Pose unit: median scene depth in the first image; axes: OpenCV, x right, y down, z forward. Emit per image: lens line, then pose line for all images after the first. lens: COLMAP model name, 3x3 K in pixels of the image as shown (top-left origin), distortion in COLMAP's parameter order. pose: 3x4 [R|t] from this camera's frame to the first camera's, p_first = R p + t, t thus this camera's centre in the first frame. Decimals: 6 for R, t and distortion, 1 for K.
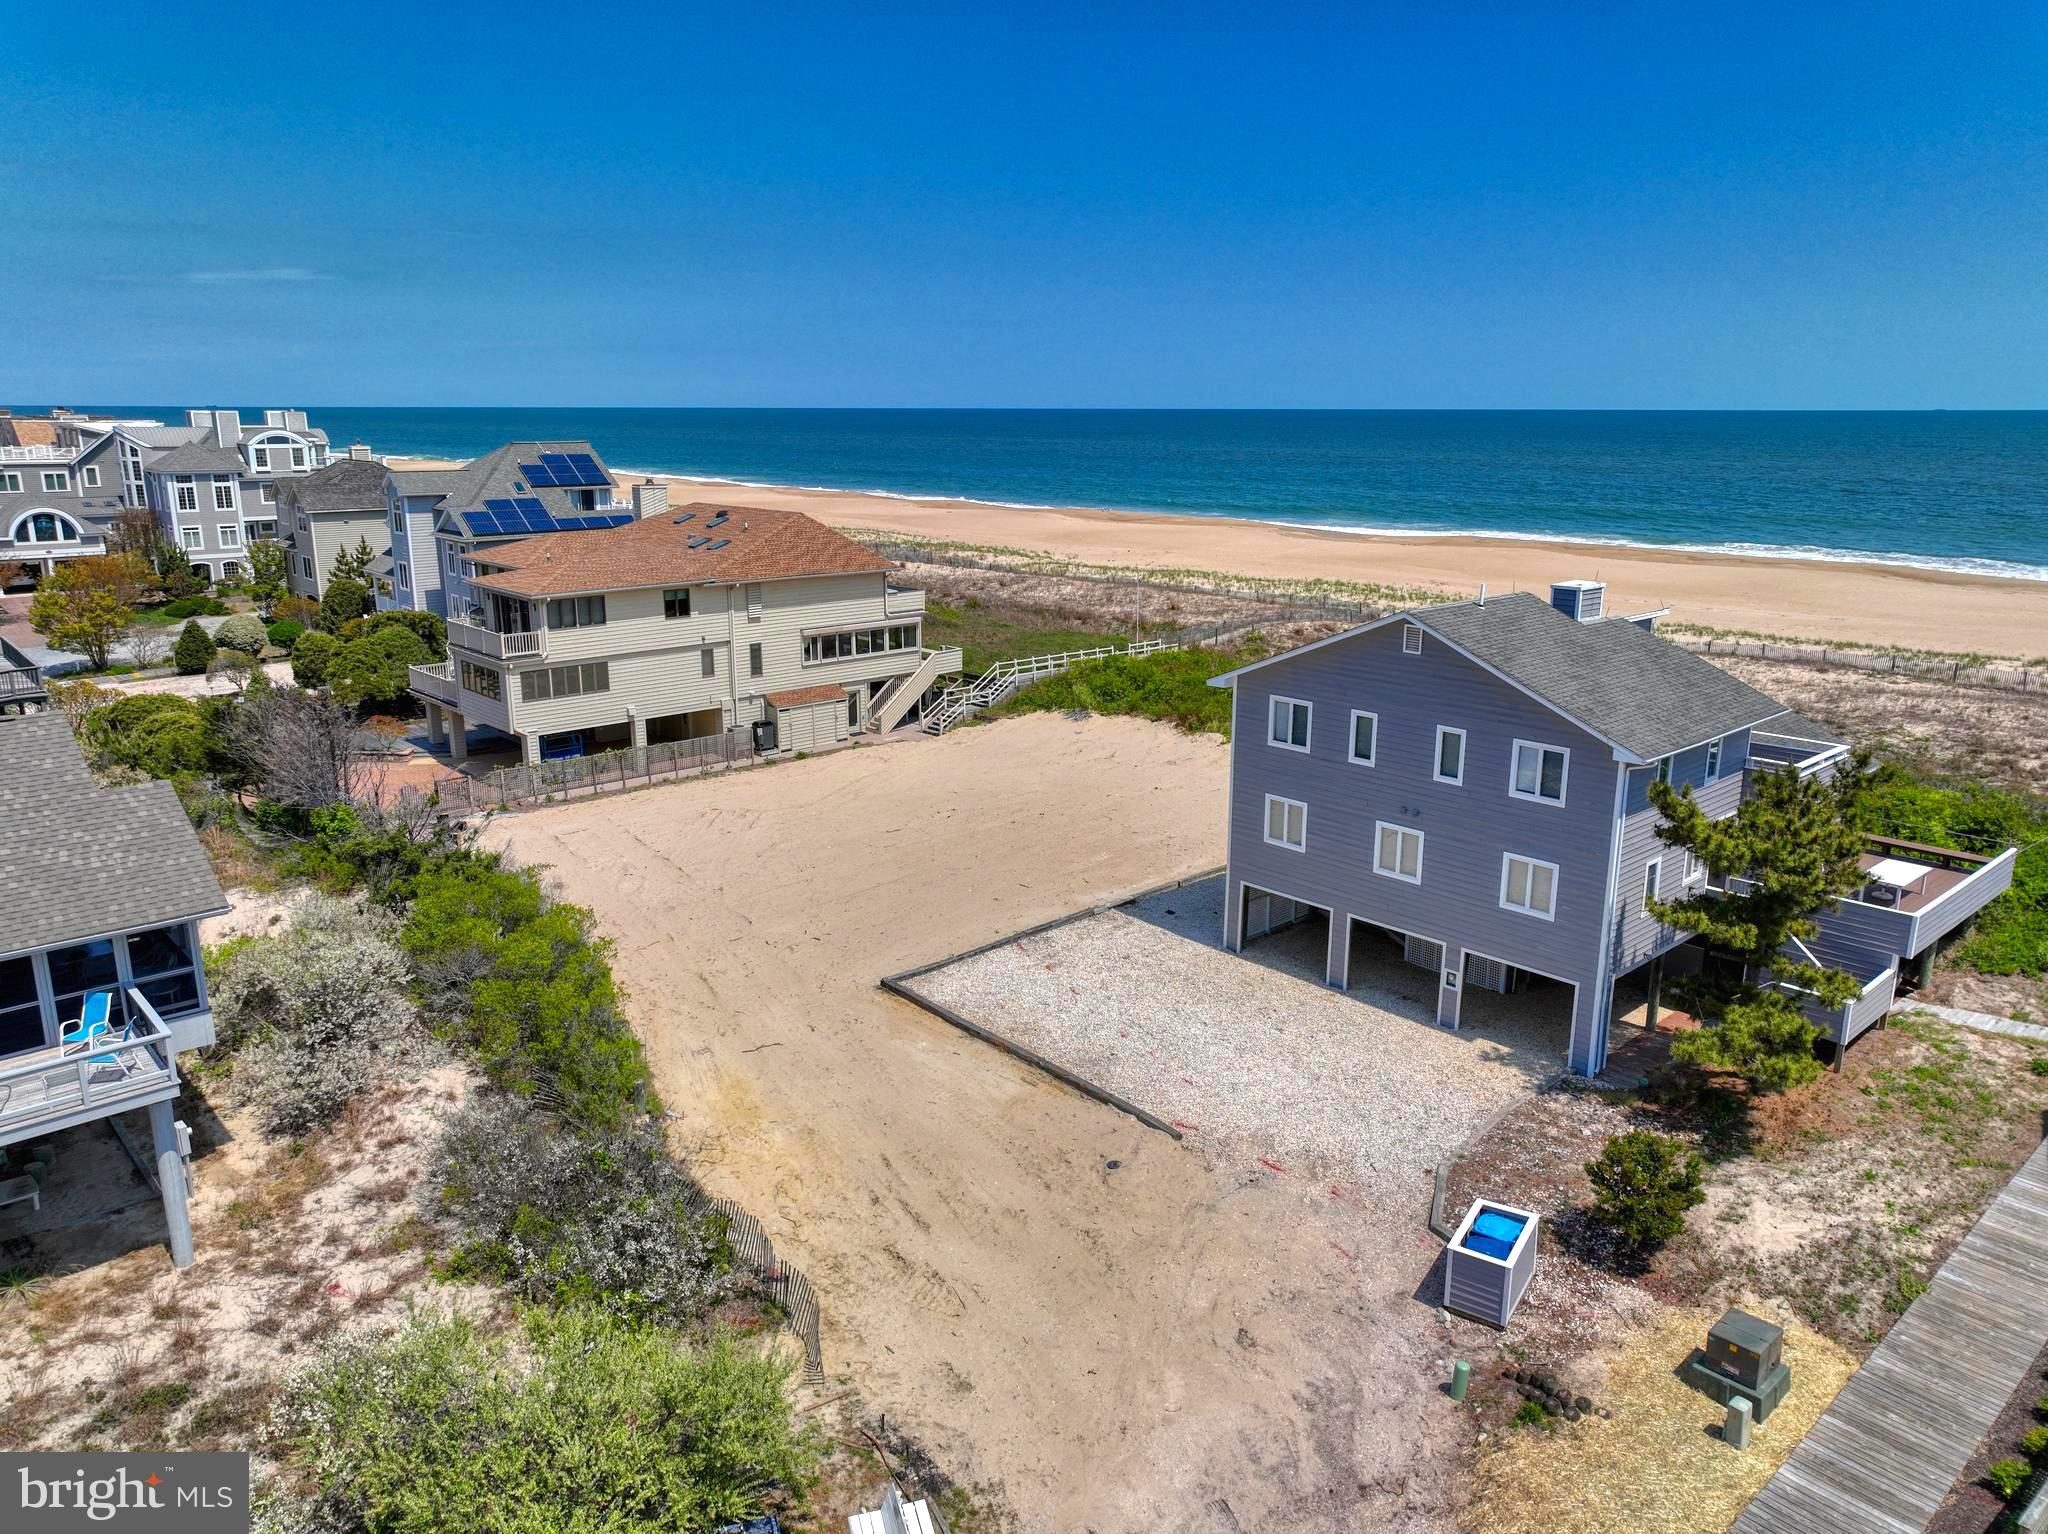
lens RADIAL K [[1437.0, 0, 1025.8], [0, 1437.0, 769.1], [0, 0, 1]] dist [0.005973, -0.000185]
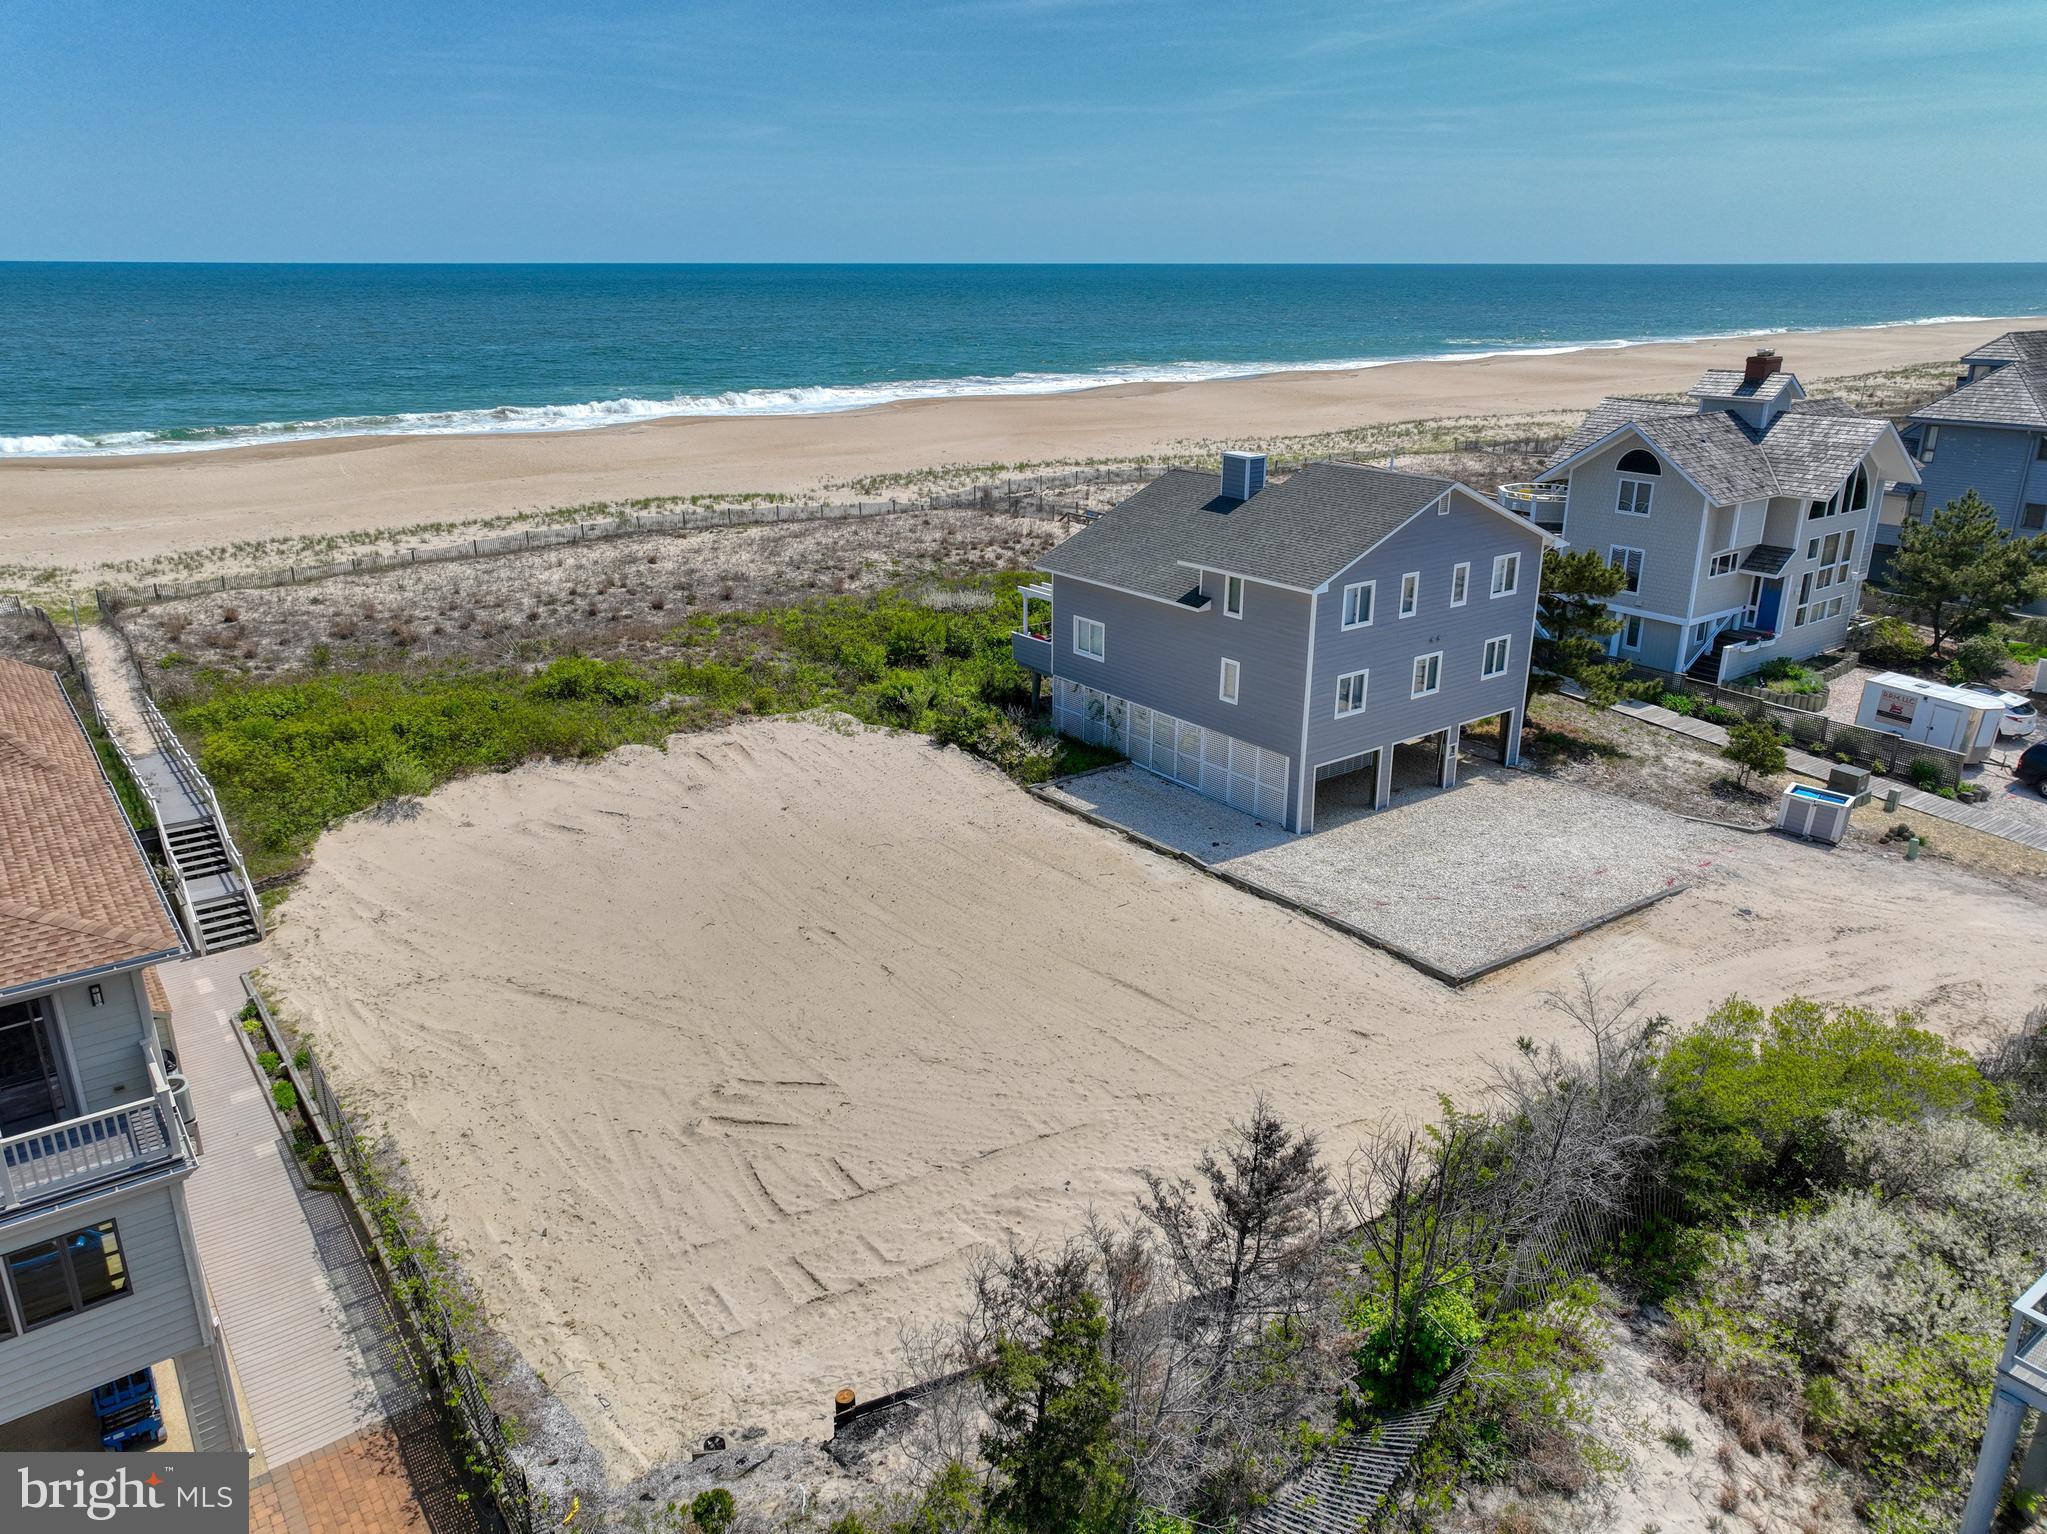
lens RADIAL K [[1436.3, 0, 1025.3], [0, 1436.3, 769.1], [0, 0, 1]] dist [0.005973, -0.000185]
pose [[0.093869, -0.333230, 0.938161, -0.563895], [0.243758, 0.921334, 0.302863, -0.191282], [-0.965283, 0.200254, 0.167712, 0.657545]]
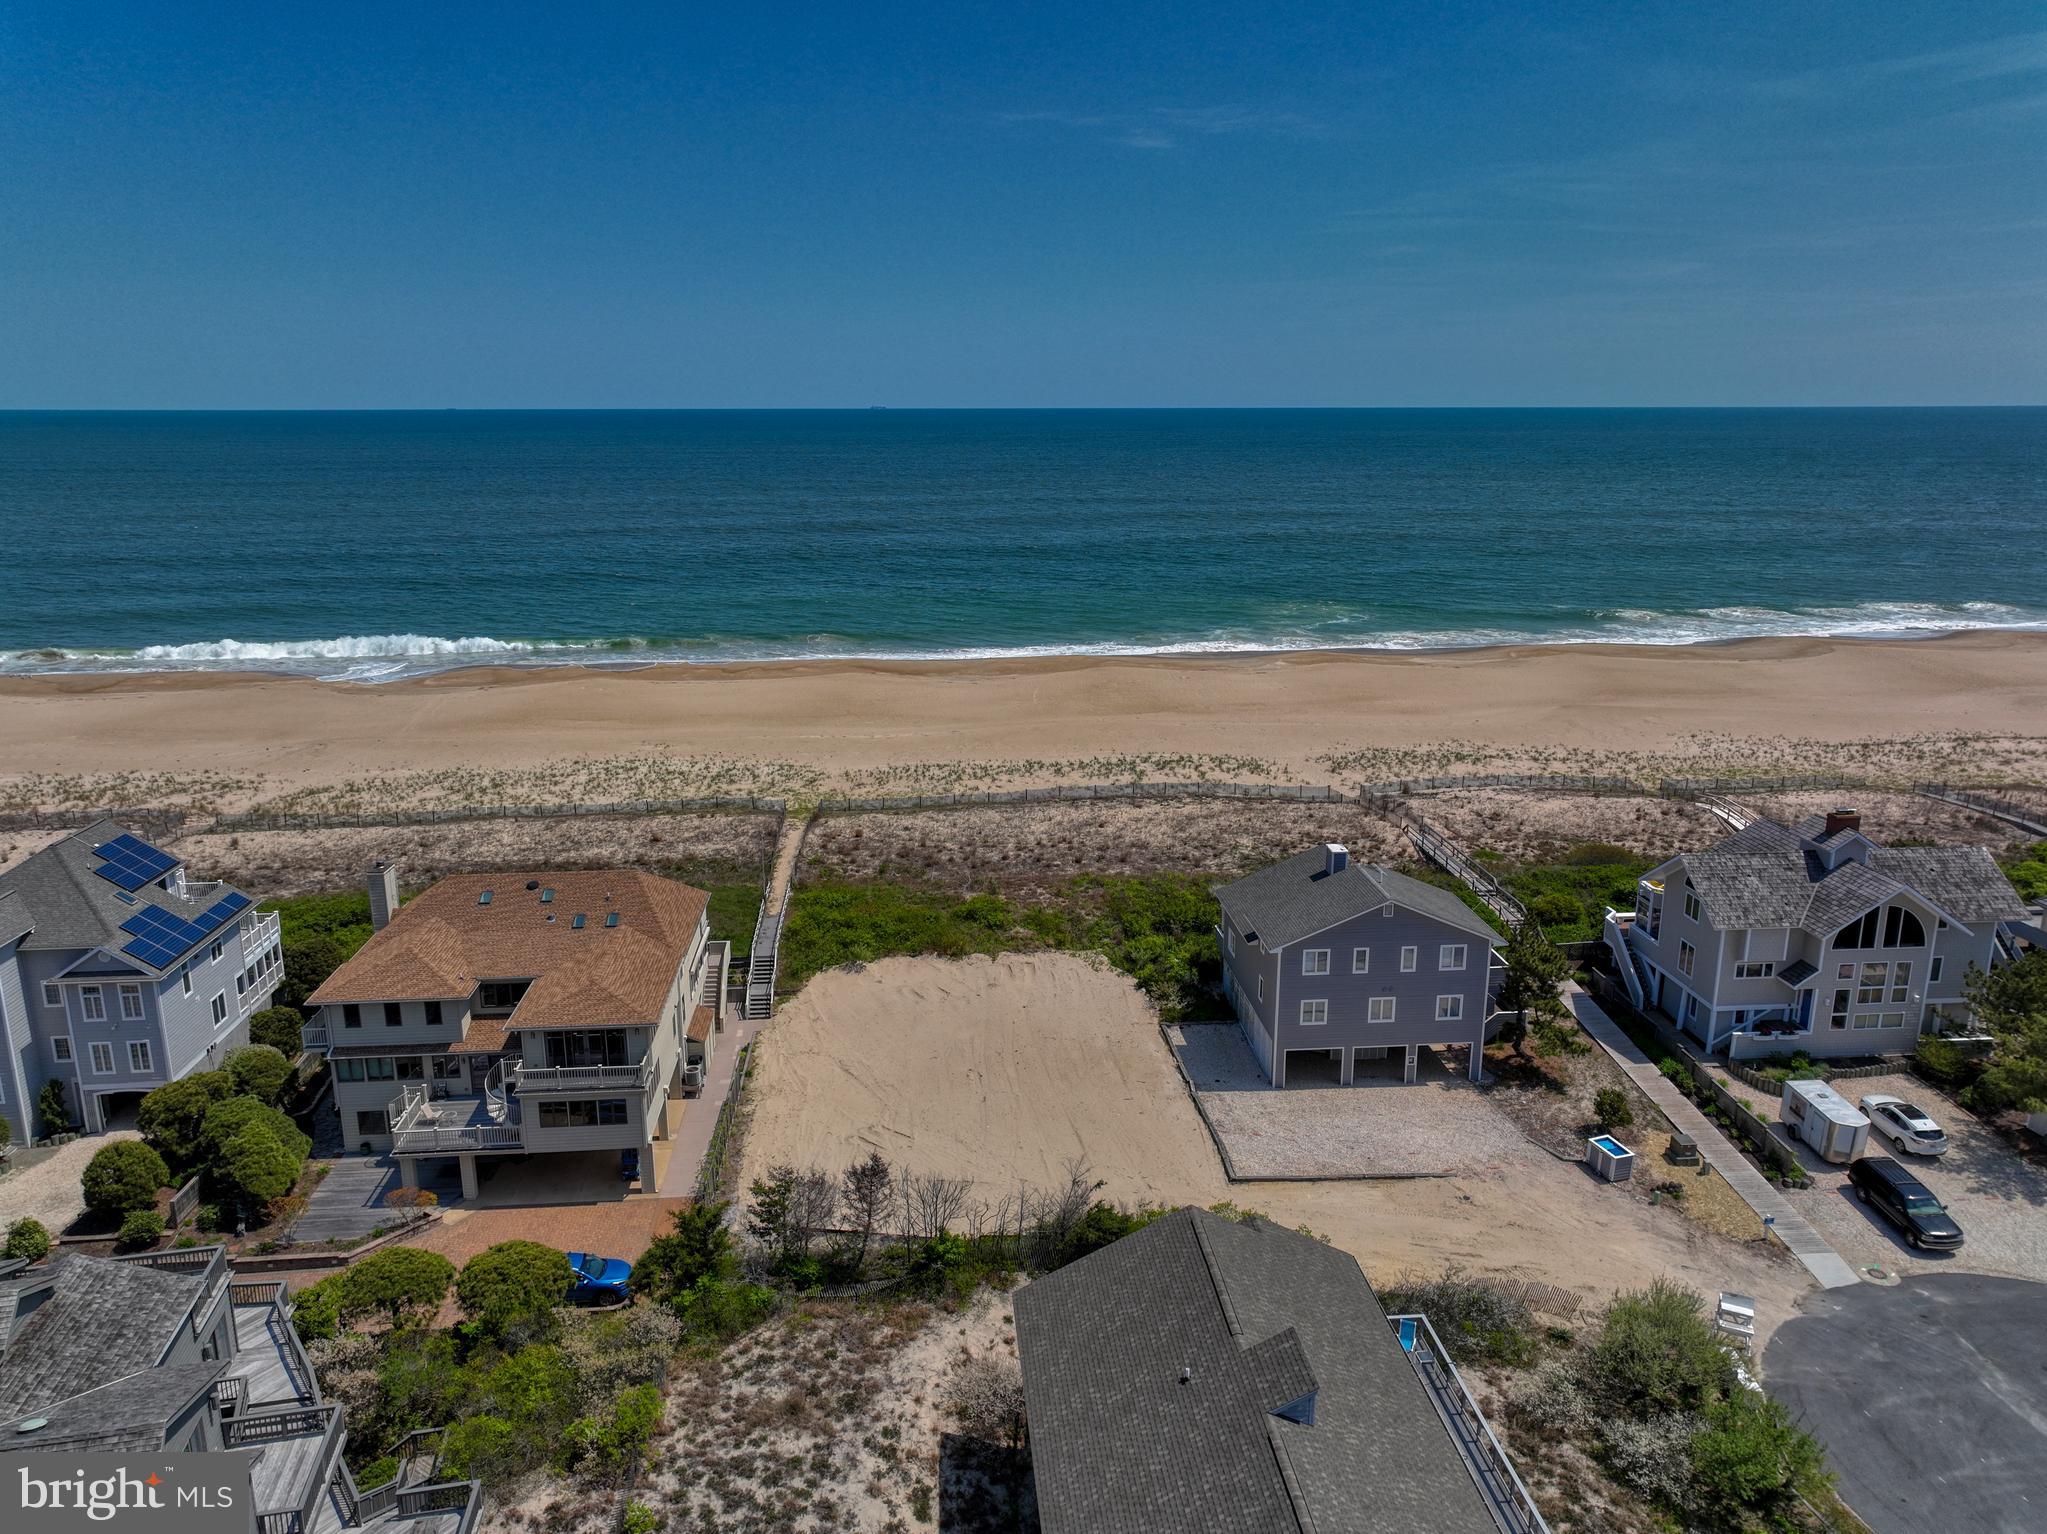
lens RADIAL K [[1436.3, 0, 1025.3], [0, 1436.3, 769.1], [0, 0, 1]] dist [0.005973, -0.000185]
pose [[0.609957, -0.197204, 0.767505, -0.887175], [0.196810, 0.975893, 0.094337, -0.325494], [-0.767606, 0.093511, 0.634064, 0.036951]]
